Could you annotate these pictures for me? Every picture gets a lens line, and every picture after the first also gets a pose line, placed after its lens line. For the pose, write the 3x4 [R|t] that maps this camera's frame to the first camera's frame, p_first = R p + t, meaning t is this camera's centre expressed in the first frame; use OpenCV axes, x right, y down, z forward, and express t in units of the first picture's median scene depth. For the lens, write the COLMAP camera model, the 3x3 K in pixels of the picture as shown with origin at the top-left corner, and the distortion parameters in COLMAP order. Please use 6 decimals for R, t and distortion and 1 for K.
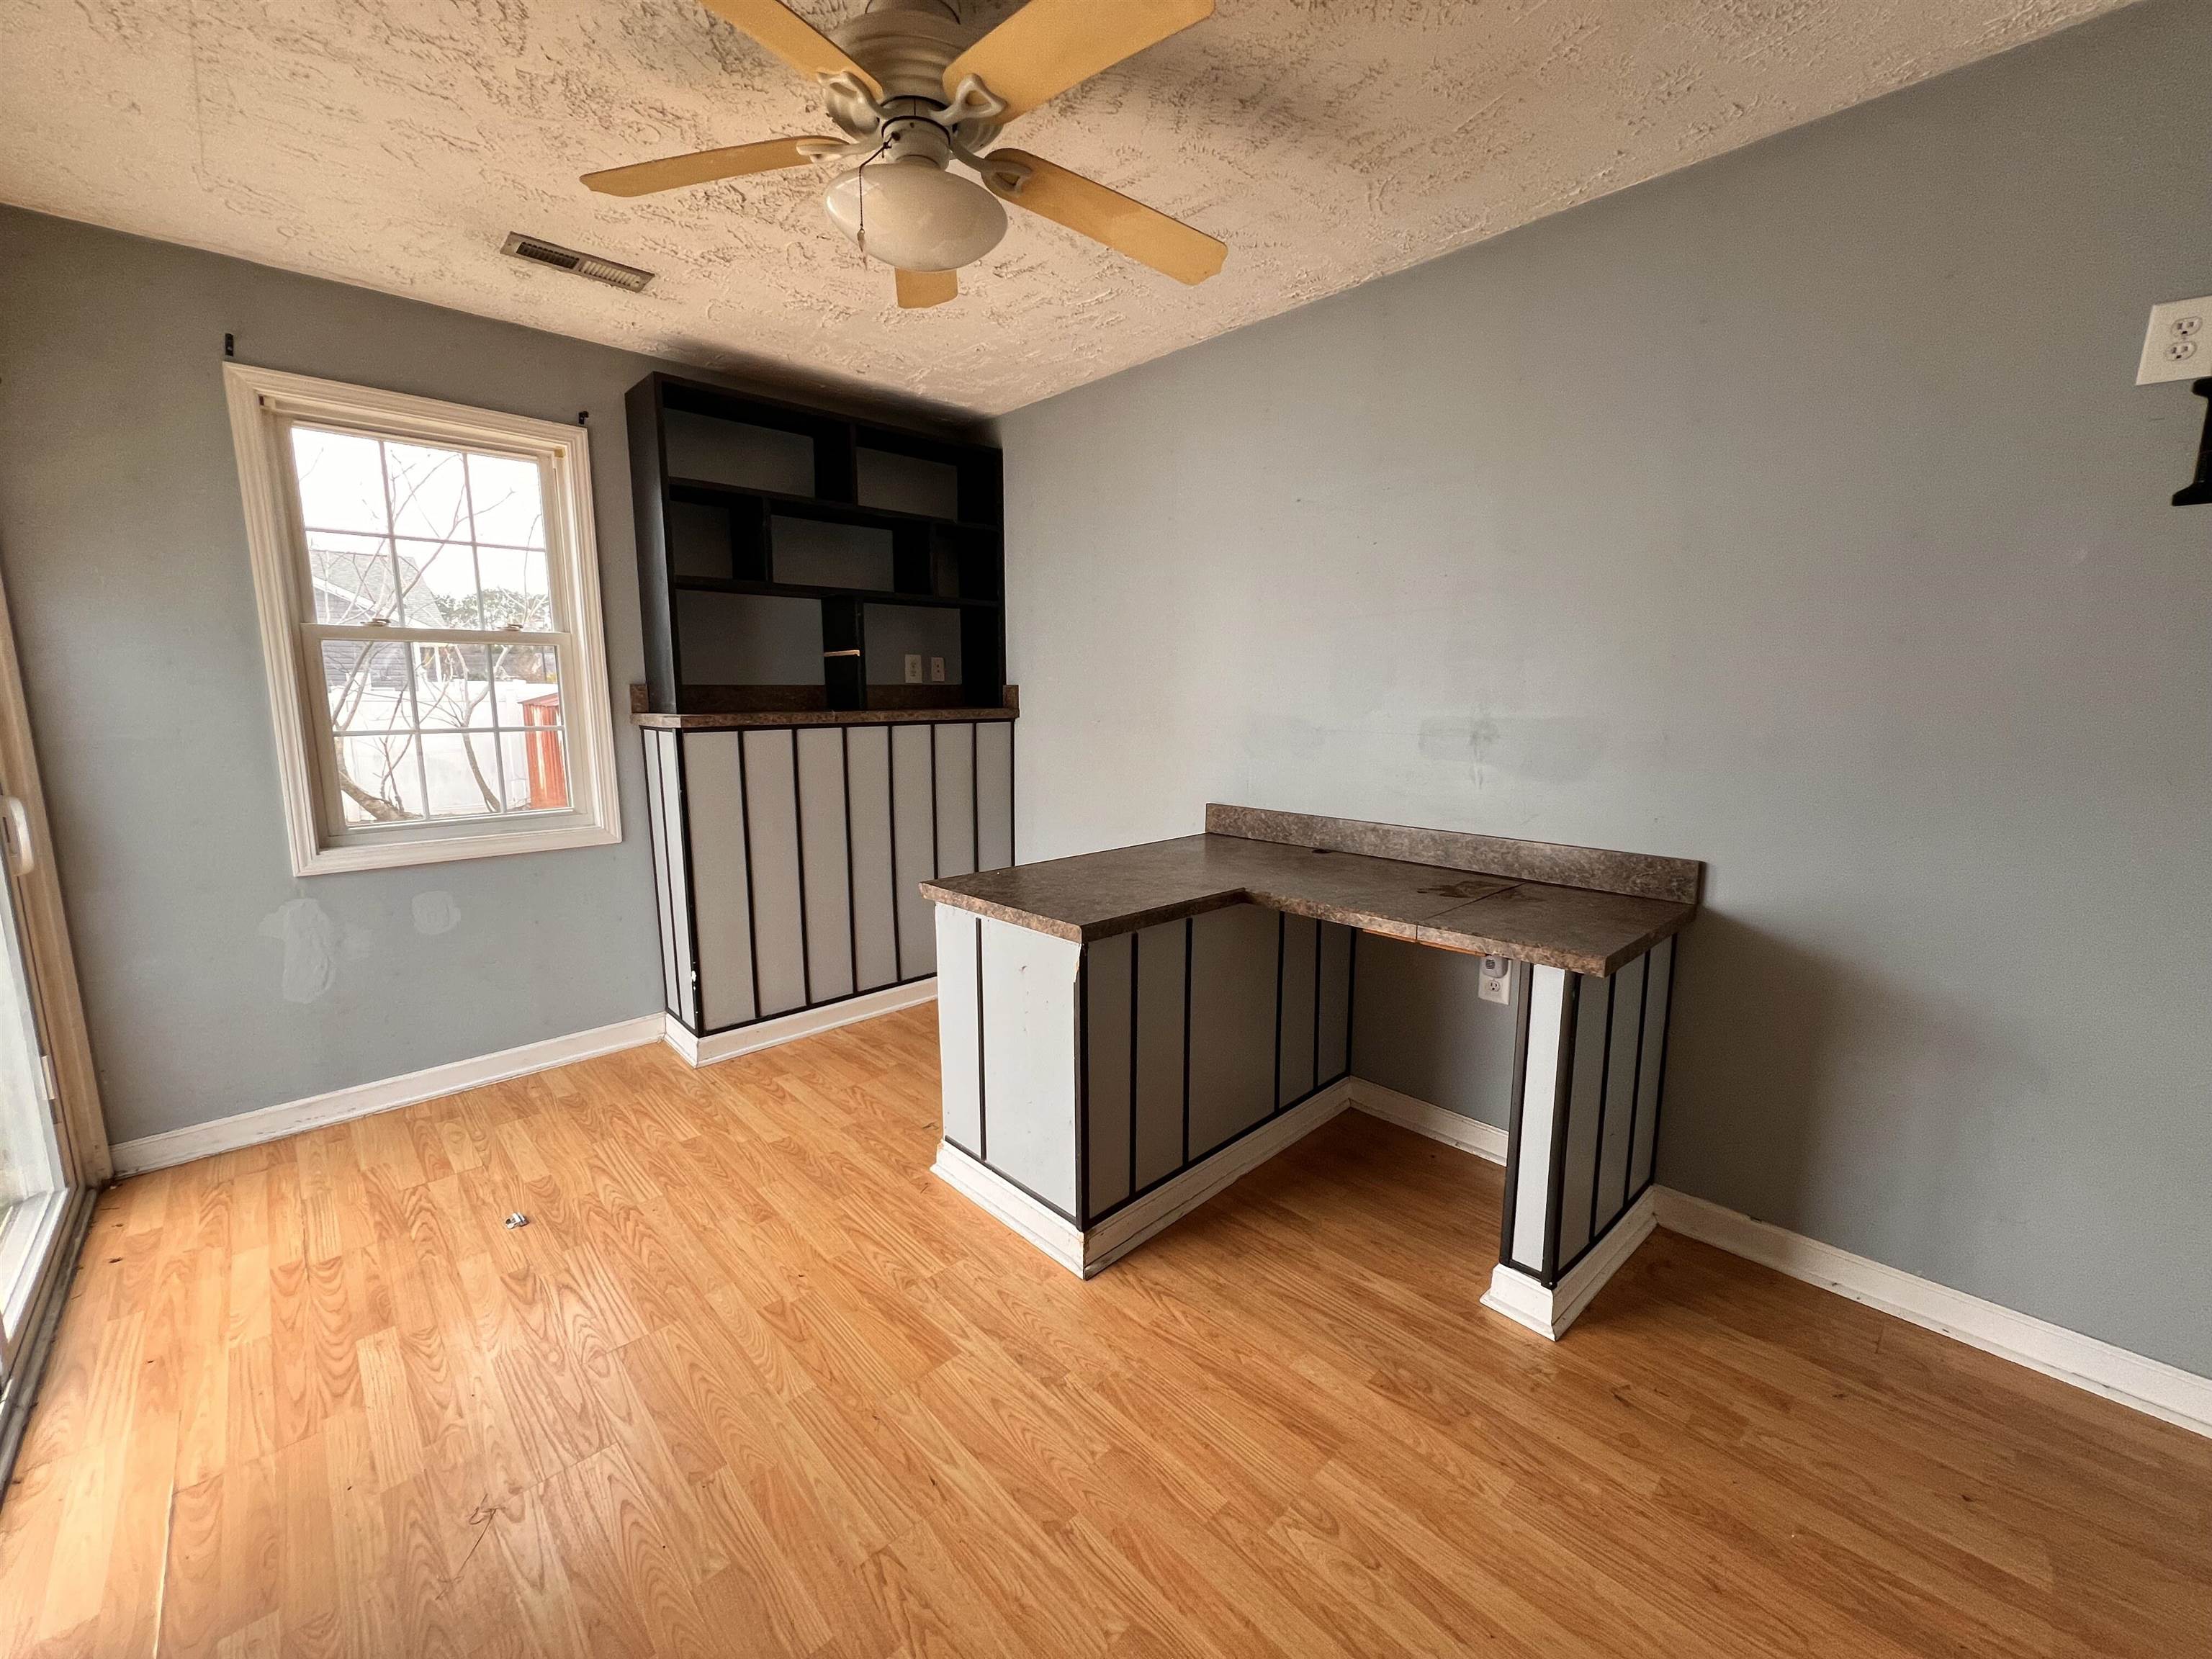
lens RADIAL K [[885.1, 0, 1101.2], [0, 885.1, 826.0], [0, 0, 1]] dist [-0.004563, 0.000099]
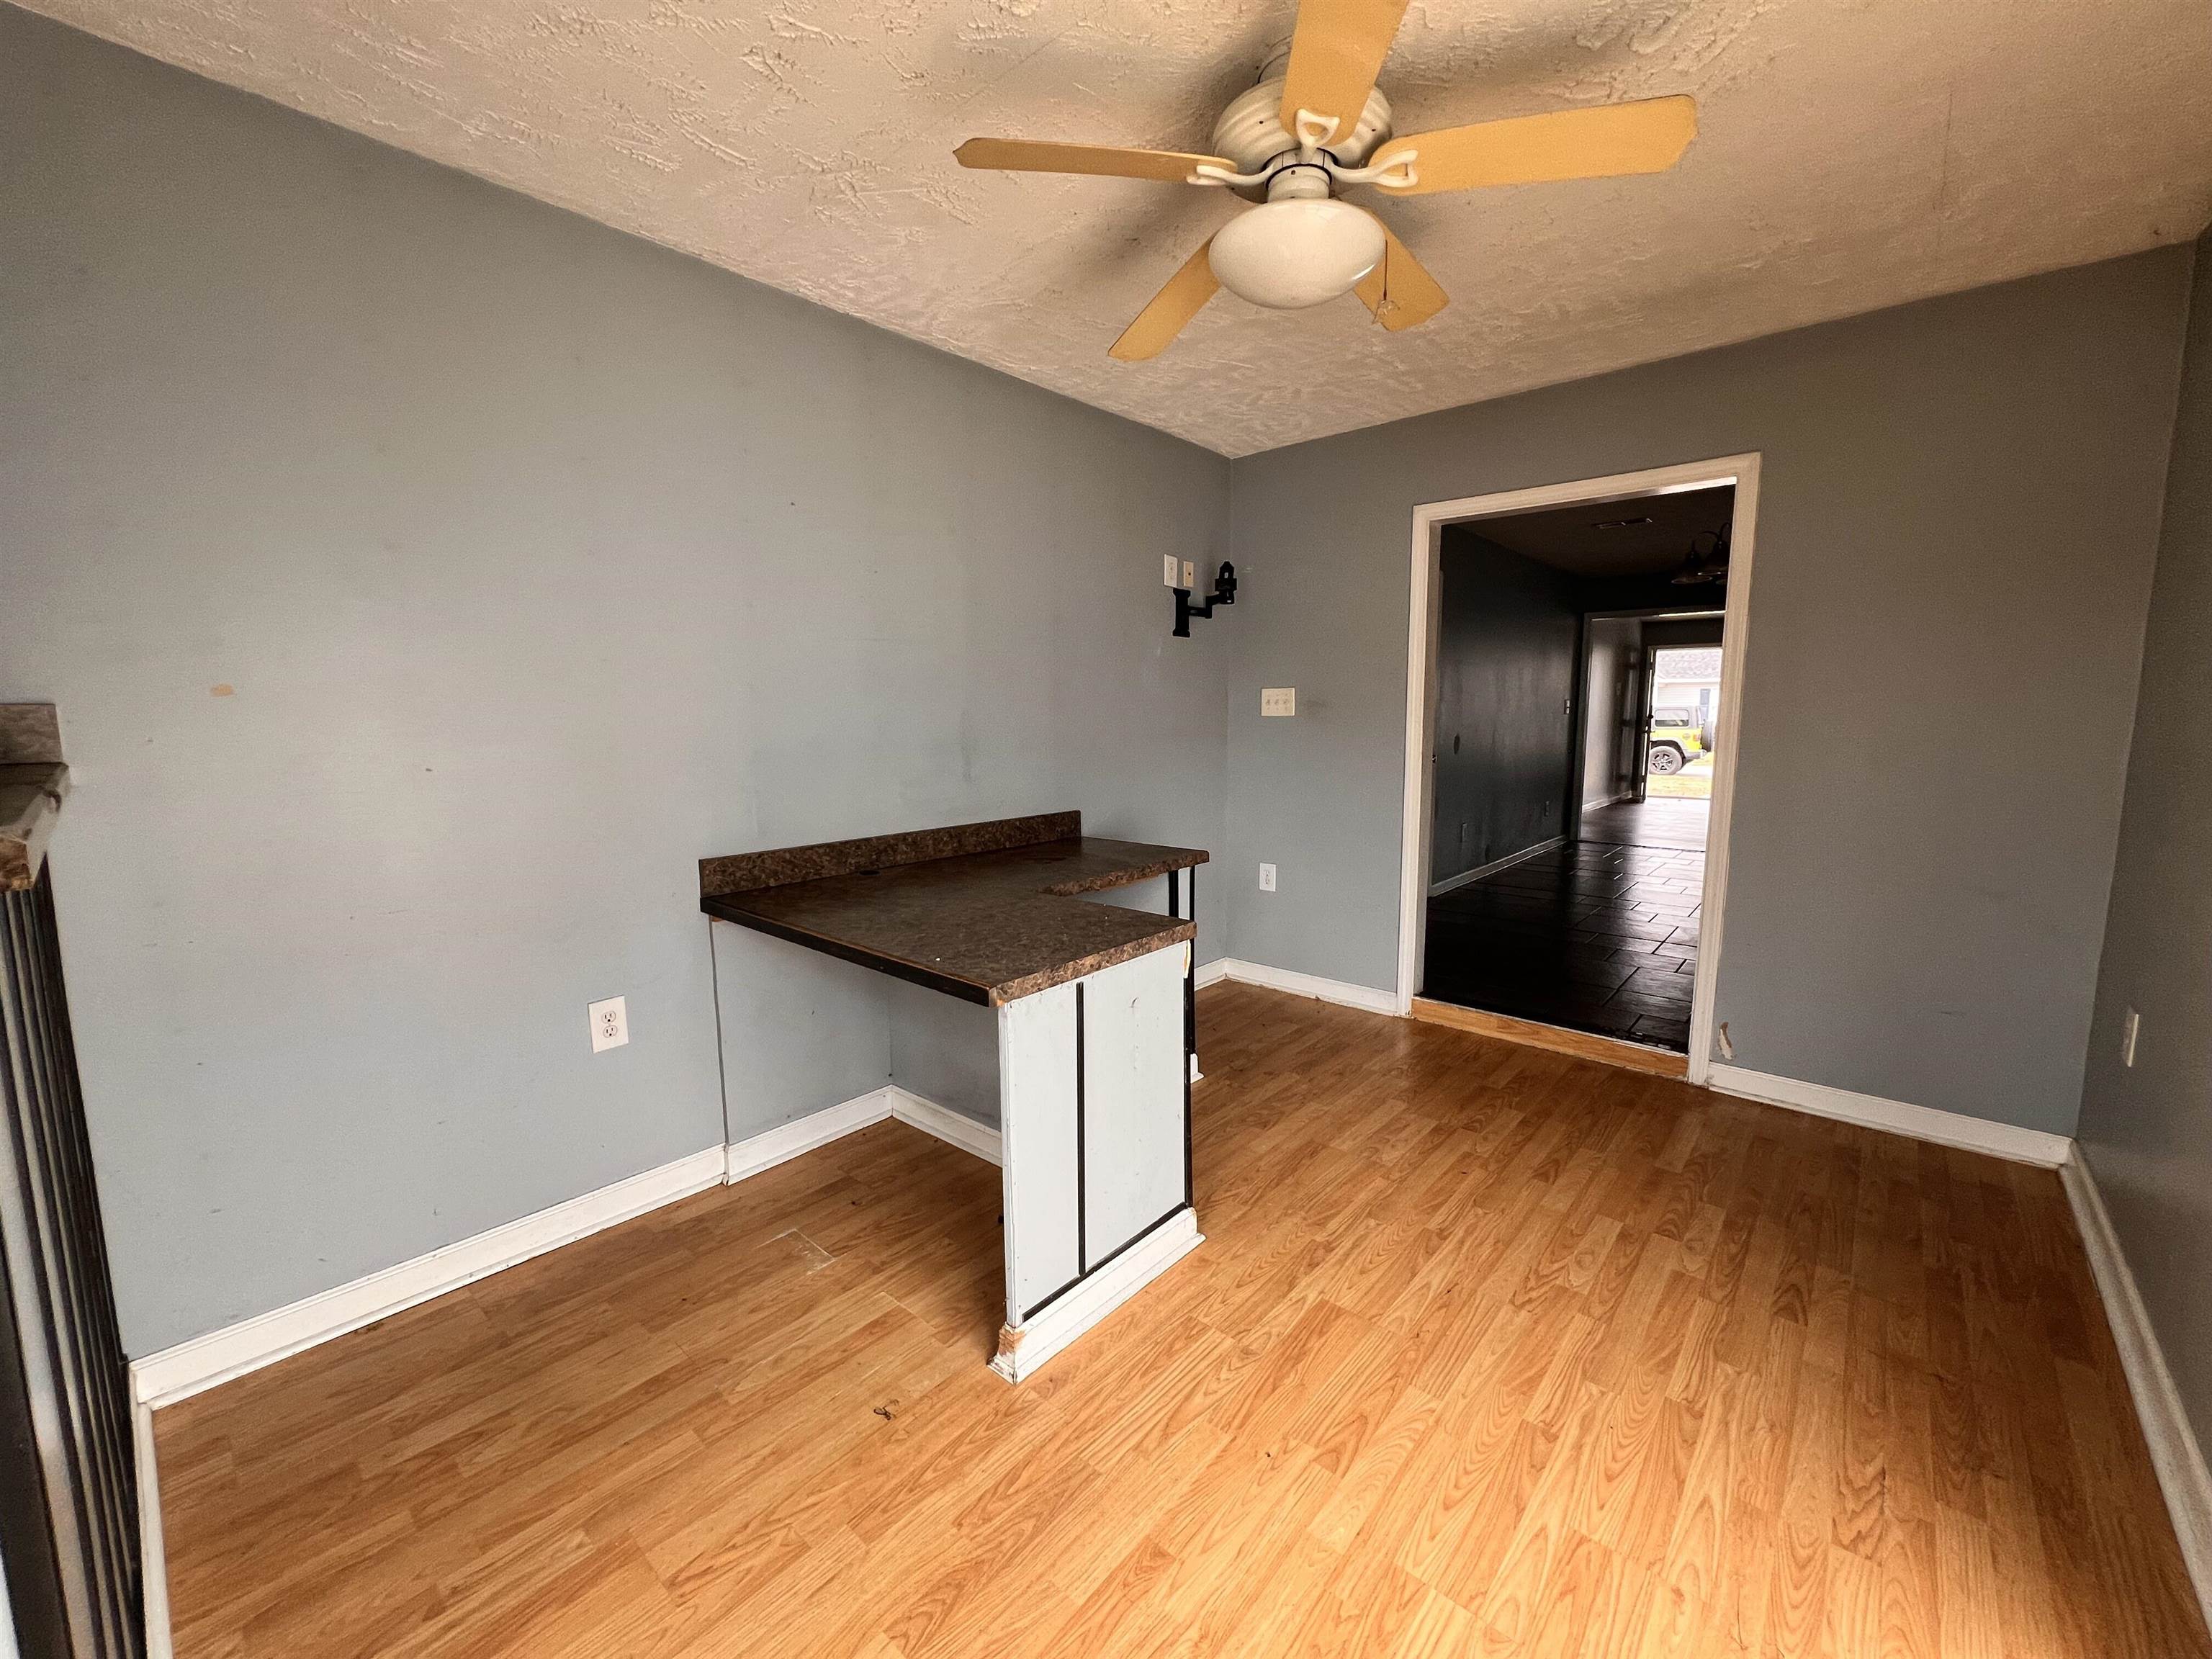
lens RADIAL K [[885.1, 0, 1101.6], [0, 885.1, 821.5], [0, 0, 1]] dist [-0.004563, 0.000099]
pose [[-0.084800, -0.123261, 0.988745, -1.150852], [0.161146, 0.977559, 0.135687, -0.186115], [-0.983281, 0.170839, -0.063034, 1.230056]]
